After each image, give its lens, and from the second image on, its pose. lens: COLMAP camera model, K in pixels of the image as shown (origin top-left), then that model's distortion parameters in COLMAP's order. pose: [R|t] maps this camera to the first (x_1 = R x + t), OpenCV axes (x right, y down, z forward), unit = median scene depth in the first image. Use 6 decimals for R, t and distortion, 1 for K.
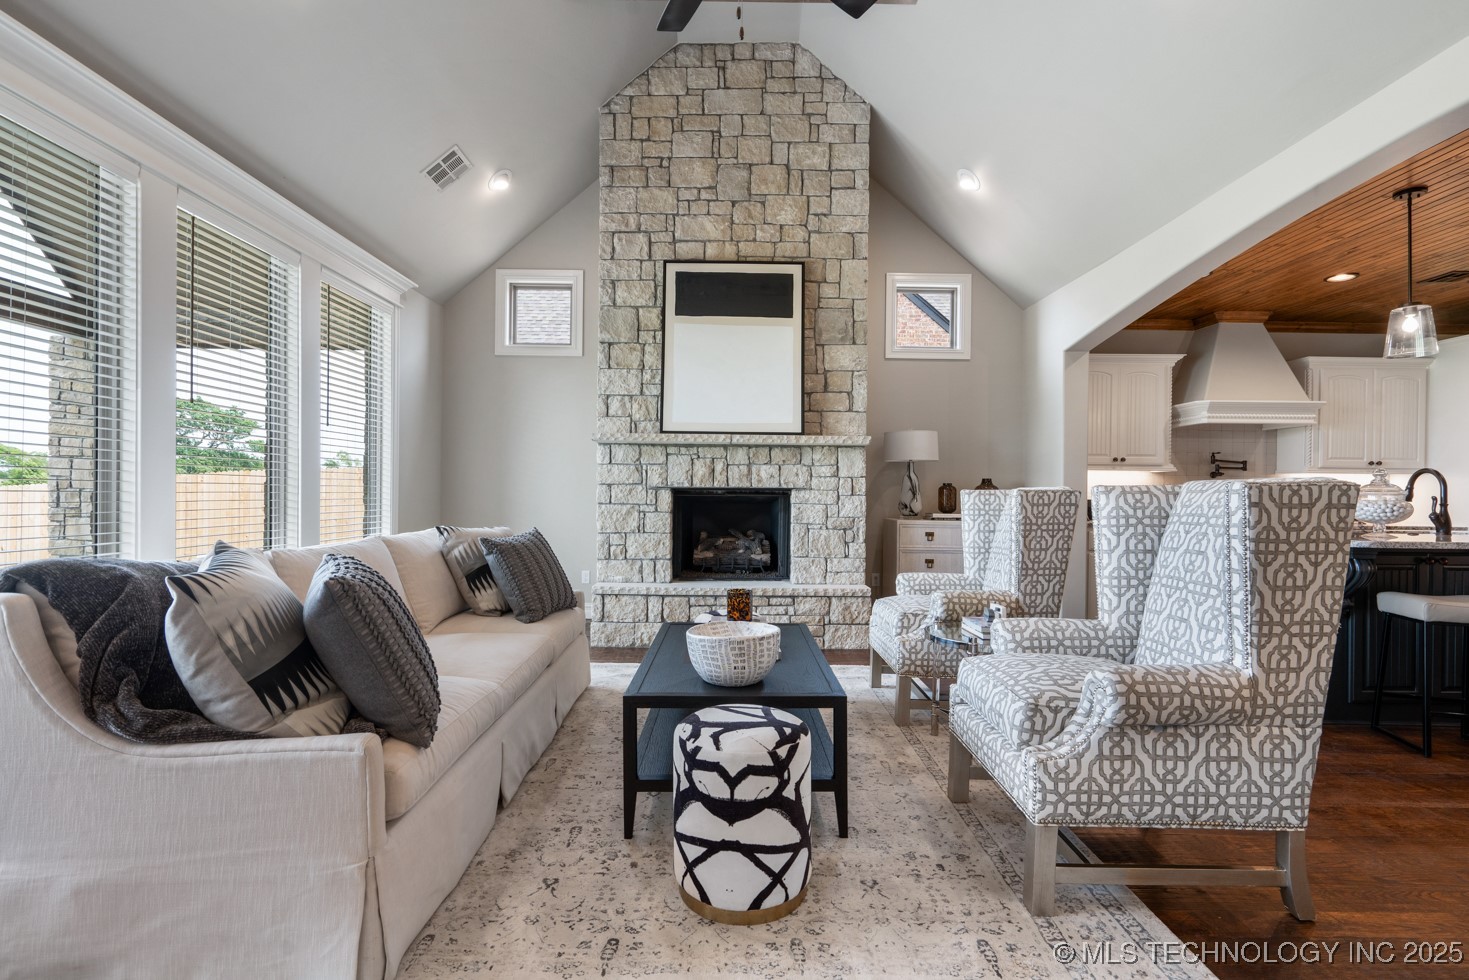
lens RADIAL K [[667.3, 0, 739.2], [0, 667.3, 489.8], [0, 0, 1]] dist [0.001755, 0.000289]
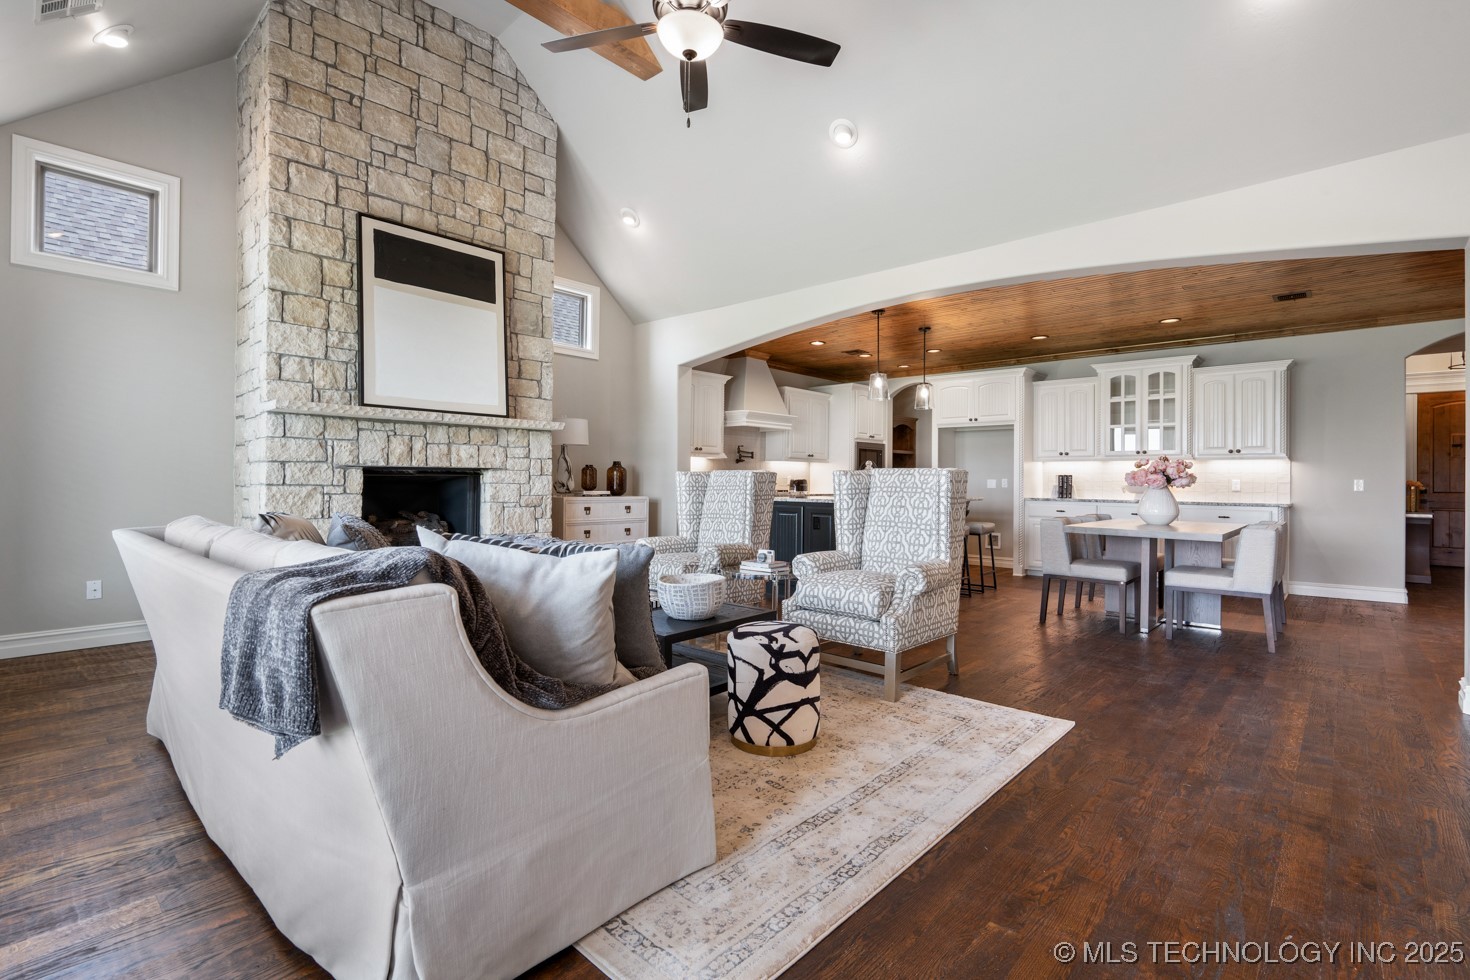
lens RADIAL K [[667.8, 0, 729.6], [0, 667.8, 474.3], [0, 0, 1]] dist [0.001755, 0.000289]
pose [[0.687058, 0.002179, 0.726599, -0.416926], [-0.008010, 0.999957, 0.004575, -0.000808], [-0.726559, -0.008964, 0.687046, 0.020783]]
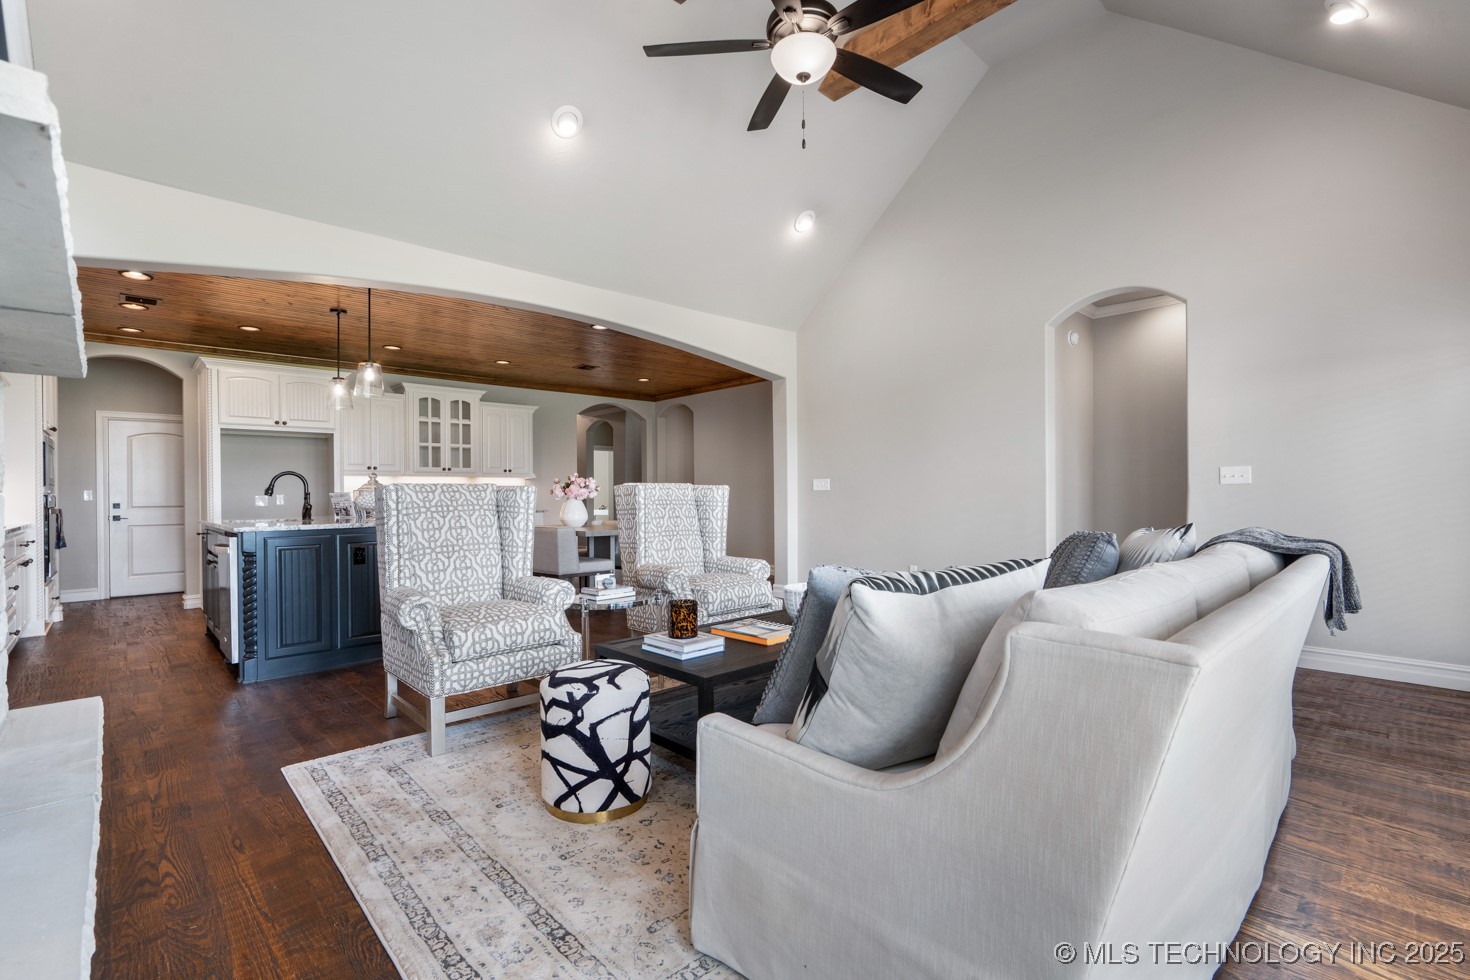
lens RADIAL K [[667.8, 0, 739.3], [0, 667.8, 487.6], [0, 0, 1]] dist [0.001755, 0.000289]
pose [[-0.676123, 0.005089, 0.736771, -0.417561], [-0.000395, 0.999974, -0.007269, 0.006092], [-0.736789, -0.005206, -0.676103, 0.936590]]
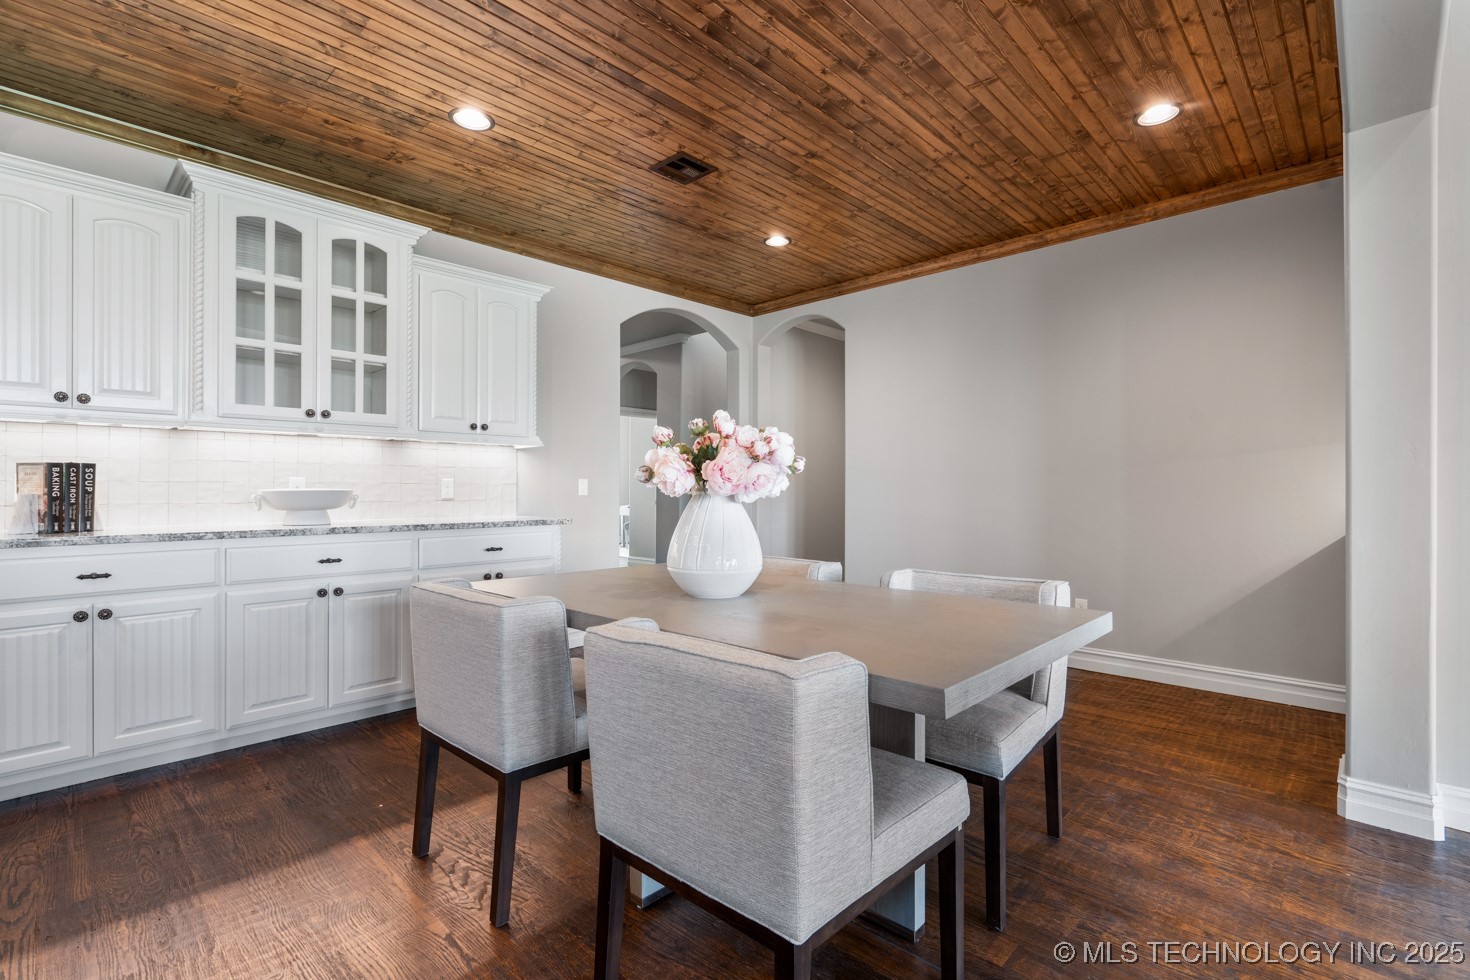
lens RADIAL K [[667.8, 0, 744.5], [0, 667.8, 484.8], [0, 0, 1]] dist [0.001755, 0.000289]
pose [[-0.714681, -0.010152, 0.699377, 0.531159], [-0.015515, 0.999879, -0.001341, 0.011196], [-0.699279, -0.011810, -0.714751, 0.532871]]
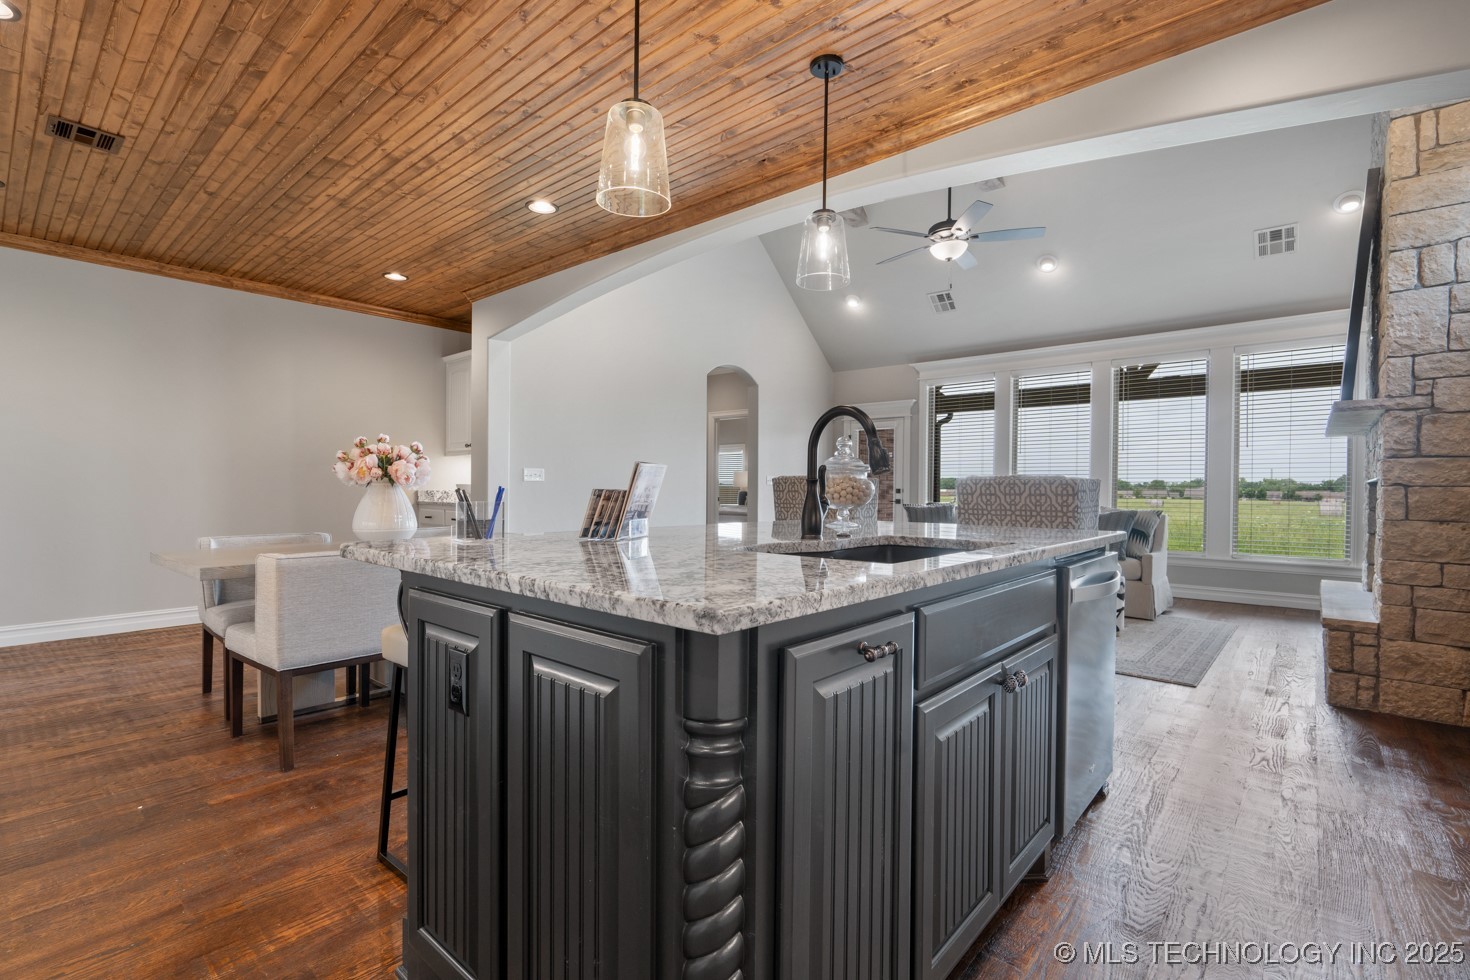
lens RADIAL K [[667.8, 0, 741.0], [0, 667.8, 495.2], [0, 0, 1]] dist [0.001755, 0.000289]
pose [[-0.661663, -0.008011, -0.749758, 1.095871], [-0.008731, 0.999957, -0.002979, 0.025112], [0.749750, 0.004575, -0.661705, 0.964184]]
